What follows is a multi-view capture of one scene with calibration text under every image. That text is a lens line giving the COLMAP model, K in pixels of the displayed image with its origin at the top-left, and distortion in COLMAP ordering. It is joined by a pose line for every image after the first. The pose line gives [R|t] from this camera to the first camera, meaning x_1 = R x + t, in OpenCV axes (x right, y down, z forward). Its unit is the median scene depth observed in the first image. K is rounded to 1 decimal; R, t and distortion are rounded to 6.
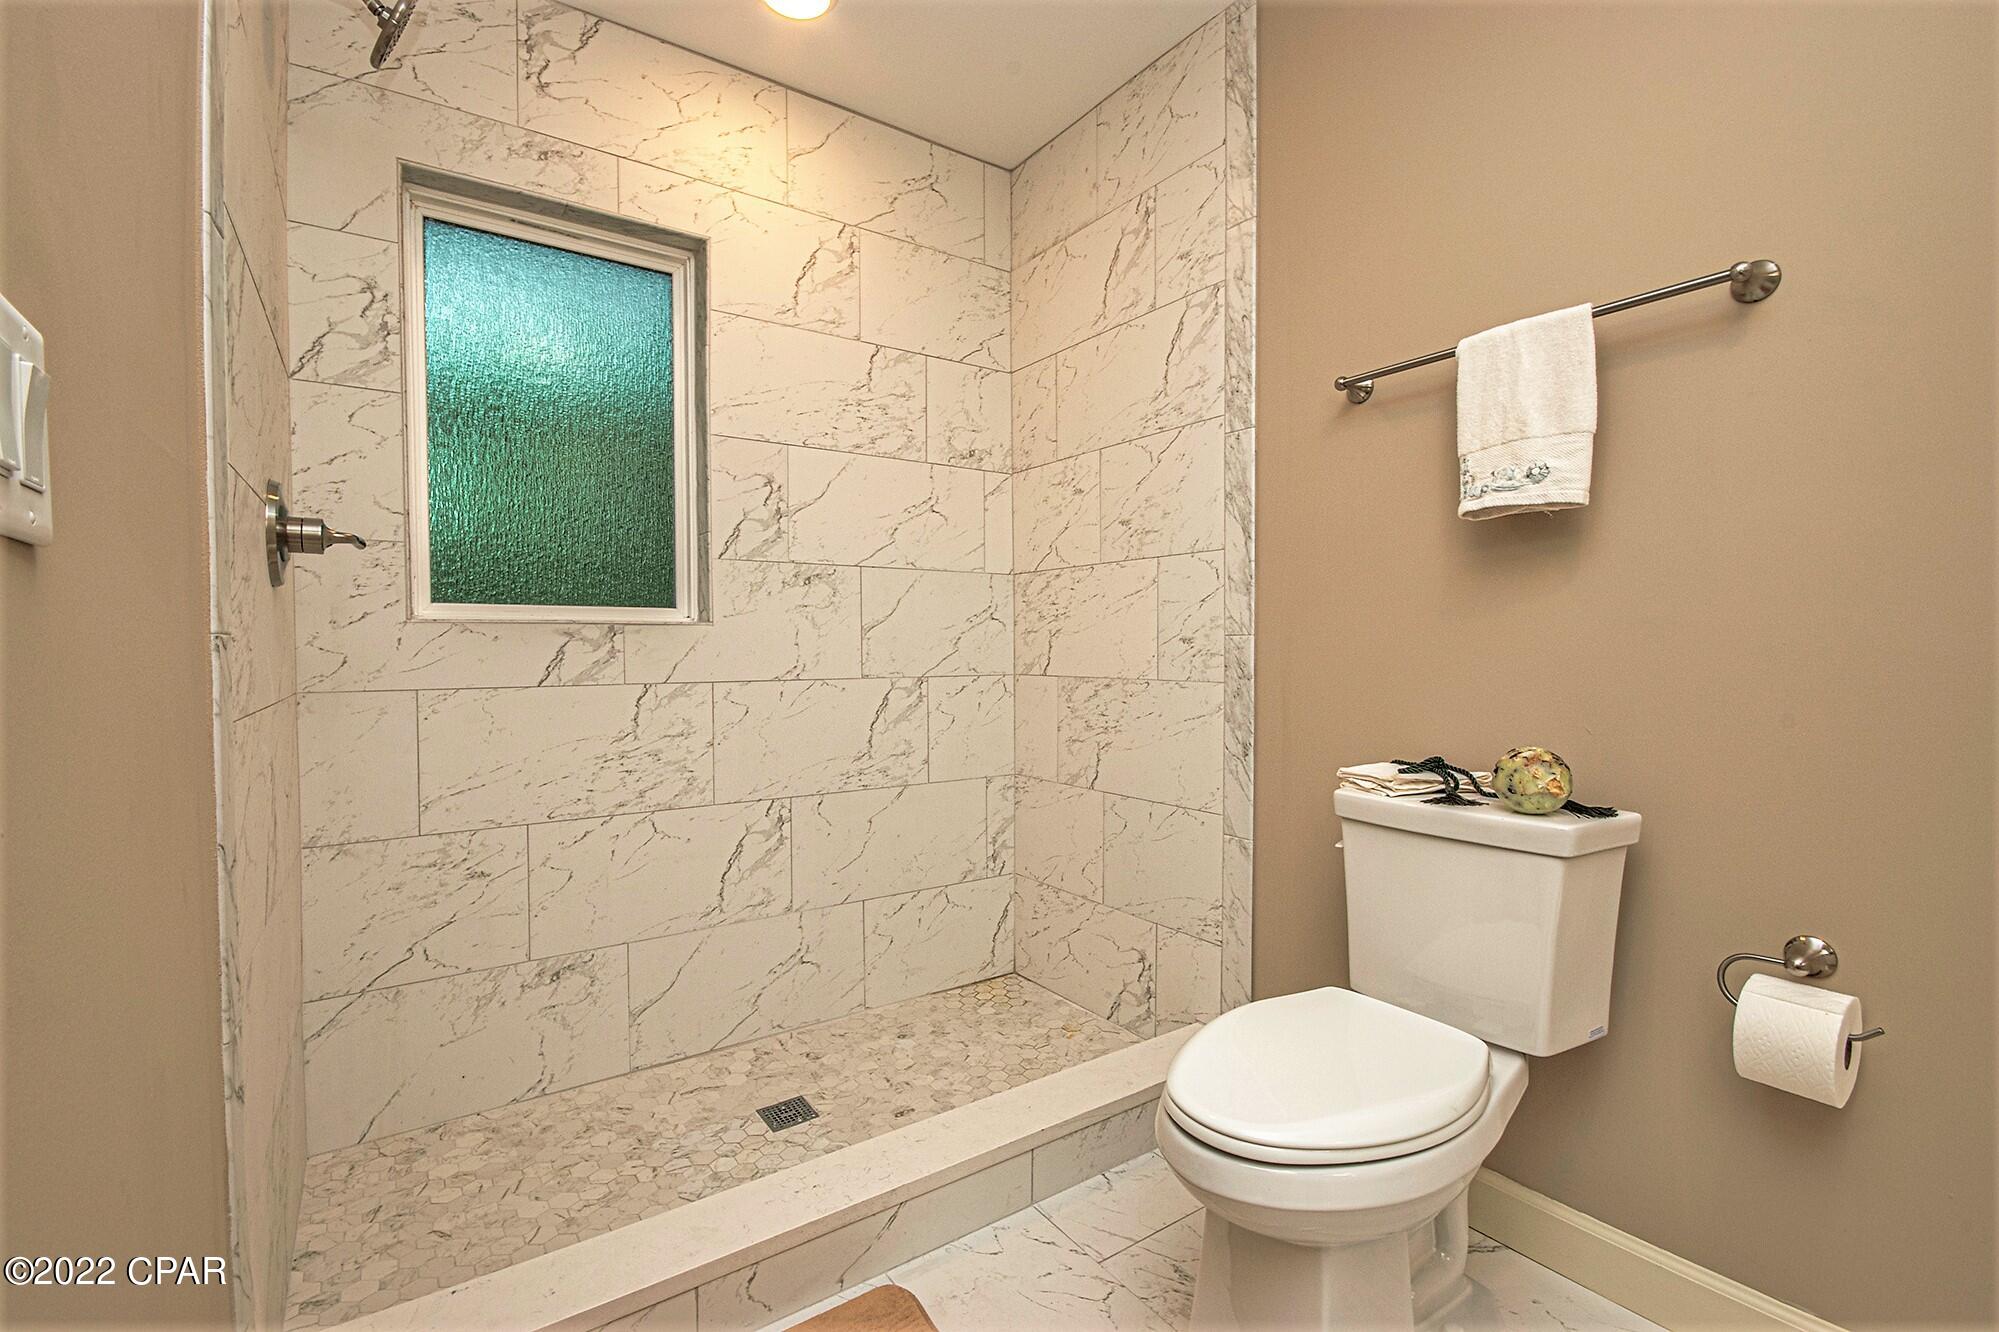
lens RADIAL K [[882.0, 0, 999.5], [0, 882.0, 666.0], [0, 0, 1]] dist [0.001346, -0.004925]
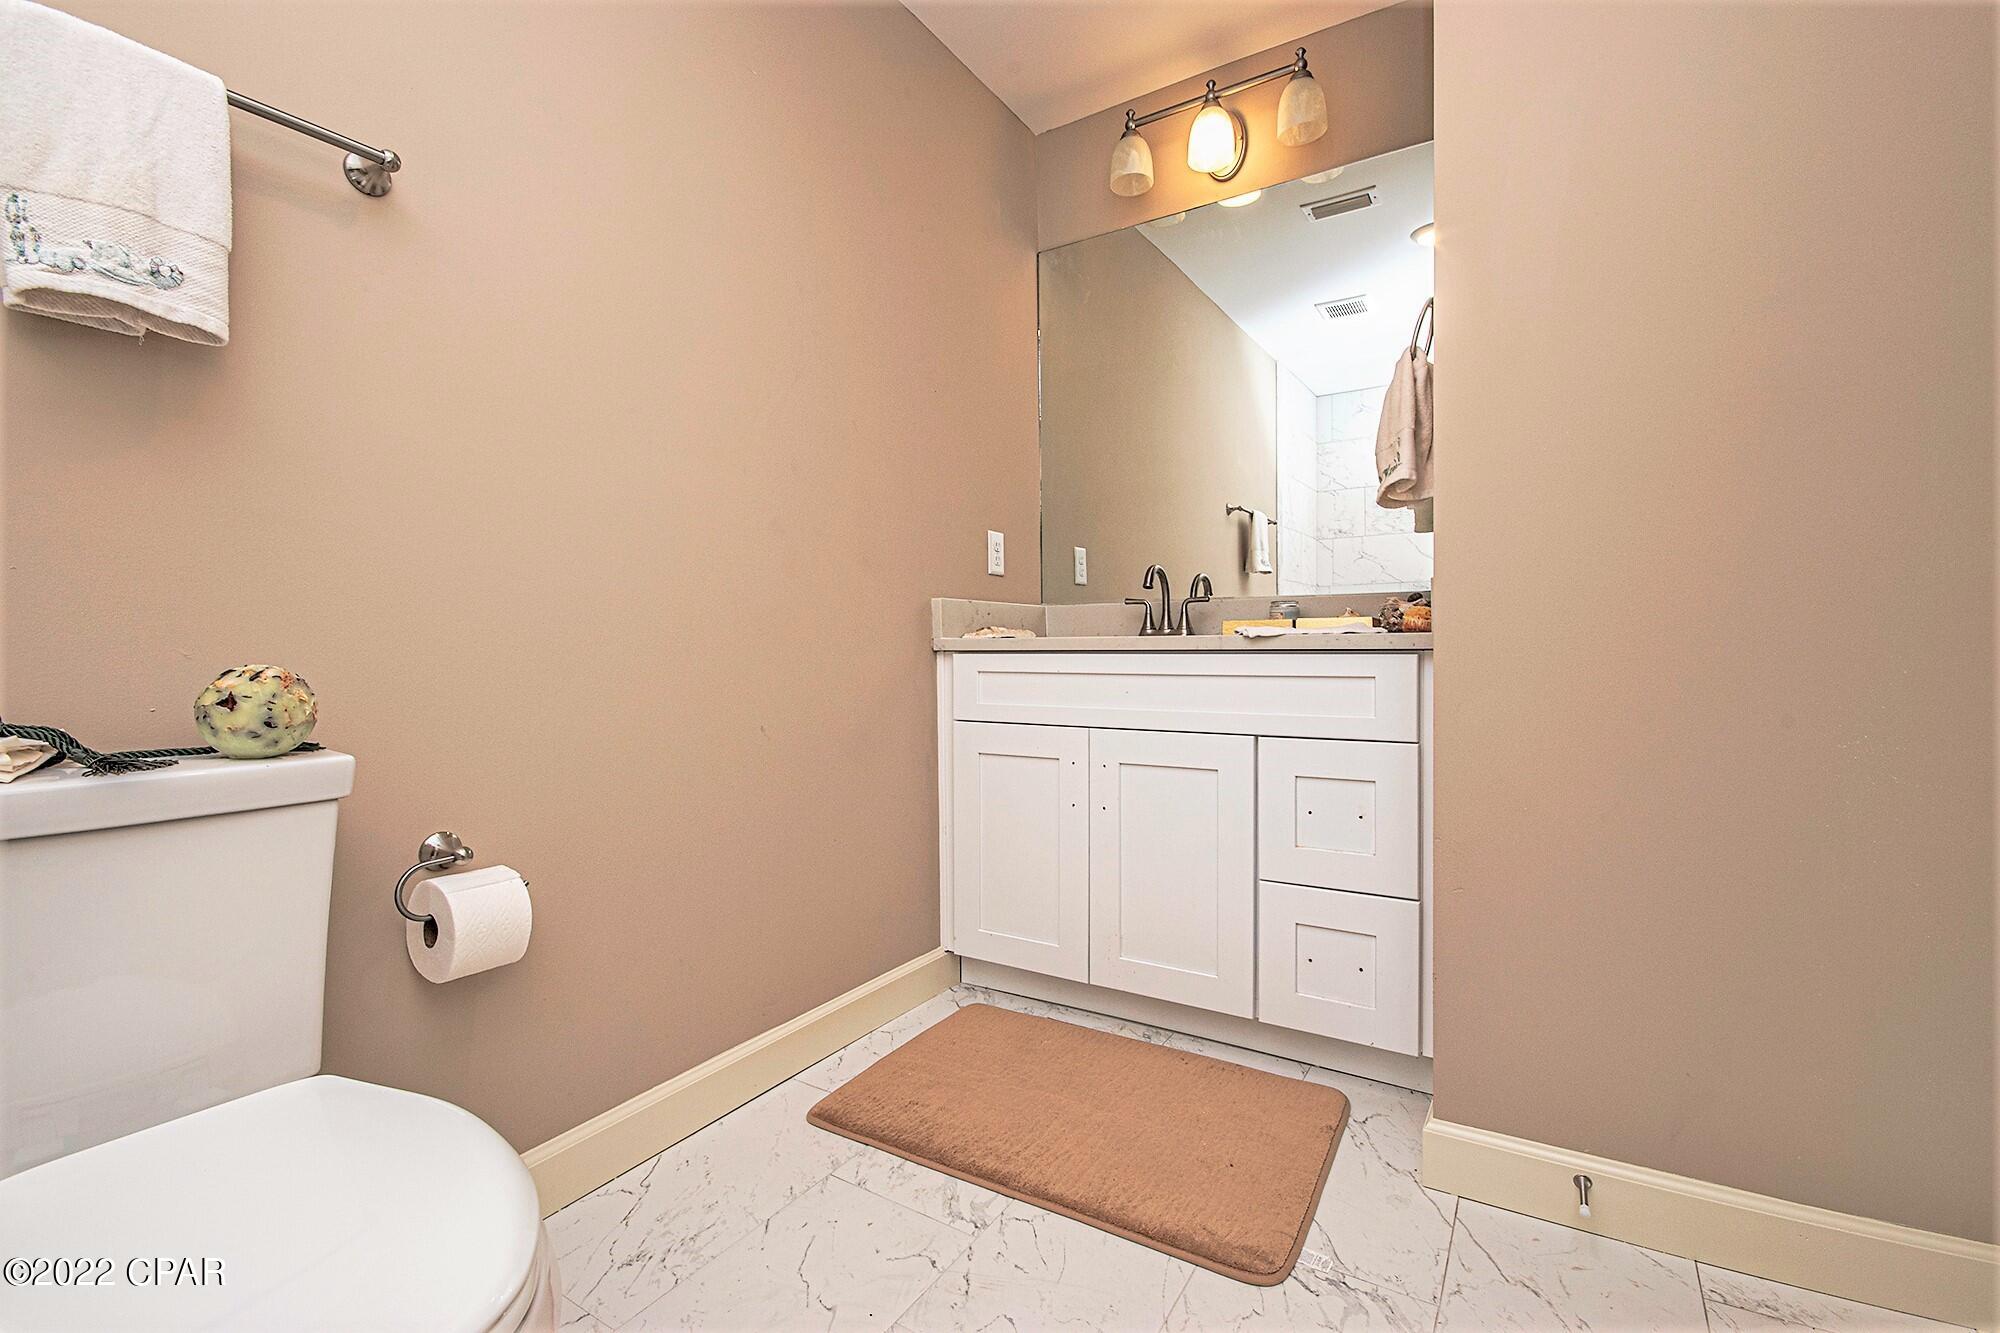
lens RADIAL K [[882.5, 0, 1000.0], [0, 882.5, 666.5], [0, 0, 1]] dist [0.001346, -0.004925]
pose [[-0.387036, -0.015726, 0.921930, -0.295716], [0.025933, 0.999273, 0.027932, 0.089244], [-0.921700, 0.034719, -0.386347, 0.719660]]
